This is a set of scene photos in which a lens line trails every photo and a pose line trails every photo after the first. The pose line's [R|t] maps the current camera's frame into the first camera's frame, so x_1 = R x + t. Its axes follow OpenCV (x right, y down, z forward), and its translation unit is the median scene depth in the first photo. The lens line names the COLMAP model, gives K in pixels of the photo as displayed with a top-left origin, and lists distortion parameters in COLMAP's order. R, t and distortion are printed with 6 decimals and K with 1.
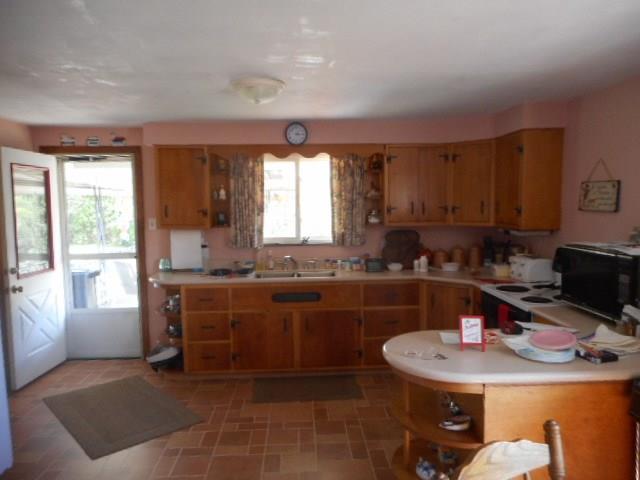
lens RADIAL K [[478.3, 0, 320.0], [0, 478.3, 240.0], [0, 0, 1]] dist [-0.004190, -0.001040]
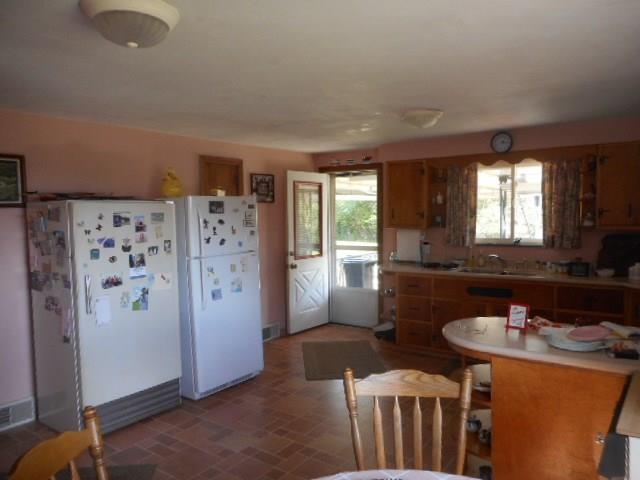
lens RADIAL K [[478.3, 0, 320.0], [0, 478.3, 240.0], [0, 0, 1]] dist [-0.004190, -0.001040]
pose [[0.784645, 0.034656, -0.618976, 0.298476], [-0.037524, 0.999261, 0.008381, 0.005076], [0.618809, 0.016650, 0.785365, -0.099758]]
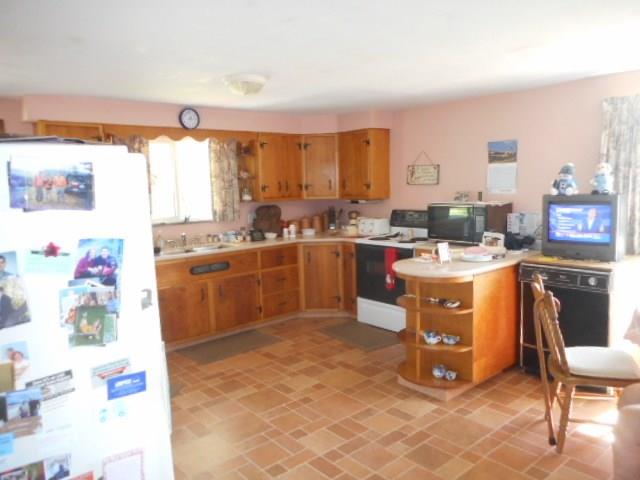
lens RADIAL K [[478.3, 0, 320.0], [0, 478.3, 240.0], [0, 0, 1]] dist [-0.004190, -0.001040]
pose [[0.782485, -0.083891, 0.616993, -0.493626], [0.067445, 0.996472, 0.049952, 0.015843], [-0.619006, 0.002527, 0.785382, -0.024423]]
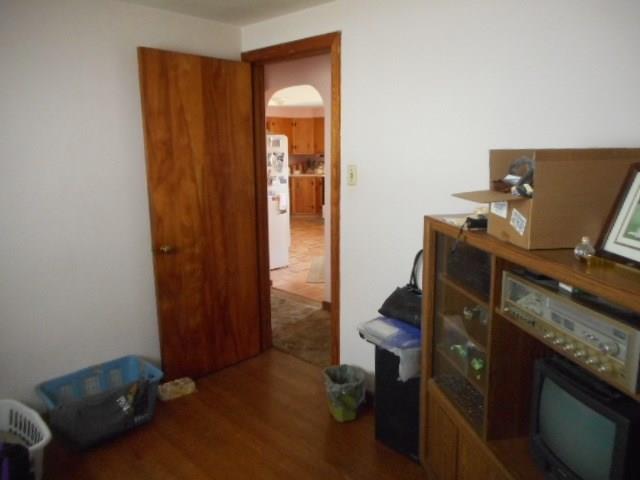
lens RADIAL K [[478.3, 0, 320.0], [0, 478.3, 240.0], [0, 0, 1]] dist [-0.004190, -0.001040]
pose [[0.730356, -0.122605, 0.671973, -1.258254], [0.049919, 0.990709, 0.126505, 0.095709], [-0.681240, -0.058849, 0.729691, -0.810354]]
